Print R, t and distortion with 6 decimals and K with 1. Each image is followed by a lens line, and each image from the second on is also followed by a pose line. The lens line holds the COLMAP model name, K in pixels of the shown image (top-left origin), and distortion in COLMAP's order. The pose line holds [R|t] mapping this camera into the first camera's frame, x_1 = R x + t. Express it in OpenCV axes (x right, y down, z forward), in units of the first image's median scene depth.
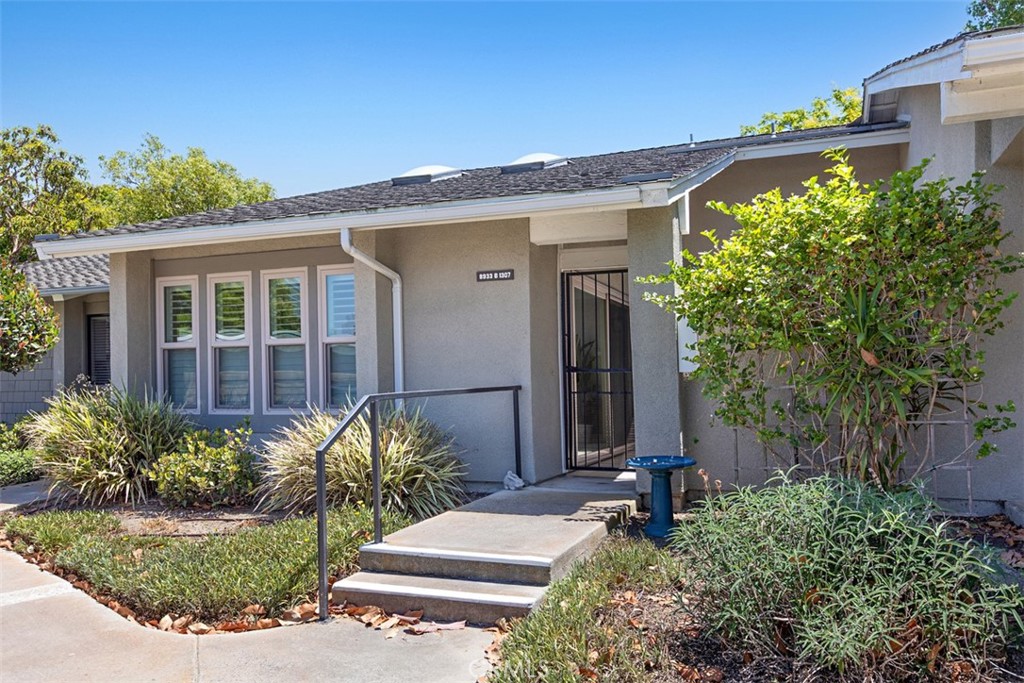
lens RADIAL K [[791.7, 0, 496.1], [0, 791.7, 358.3], [0, 0, 1]] dist [0.002557, -0.015806]
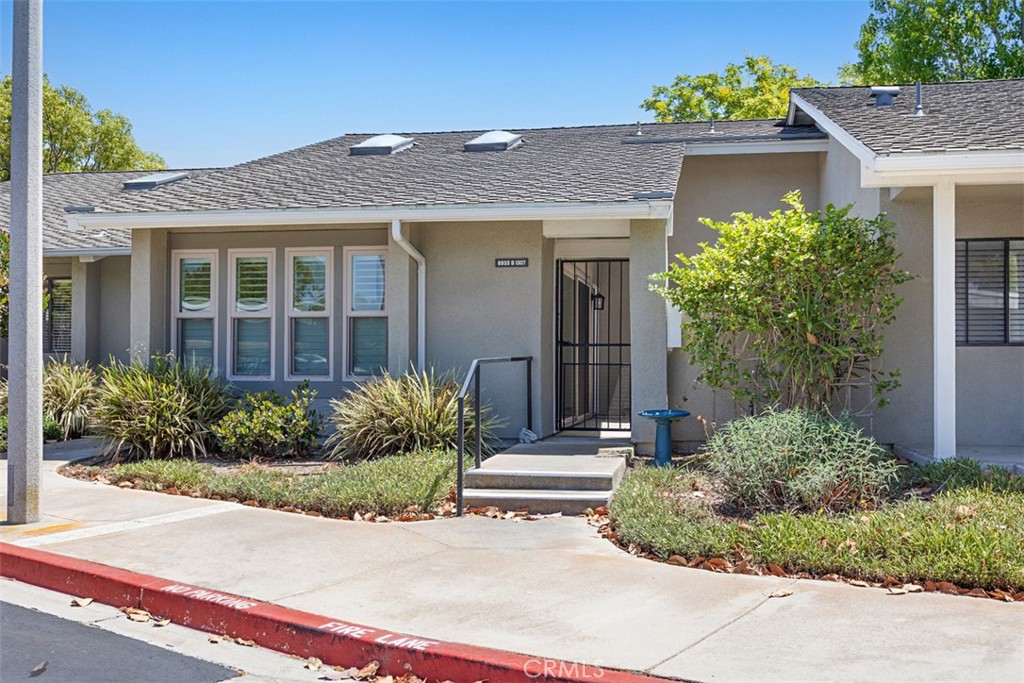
lens RADIAL K [[1030.6, 0, 512.6], [0, 1030.6, 351.1], [0, 0, 1]] dist [-0.069093, 0.000000]
pose [[0.978914, 0.015274, 0.203701, -0.368094], [-0.019012, 0.999685, 0.016408, 0.001814], [-0.203386, -0.019935, 0.978896, -0.596887]]
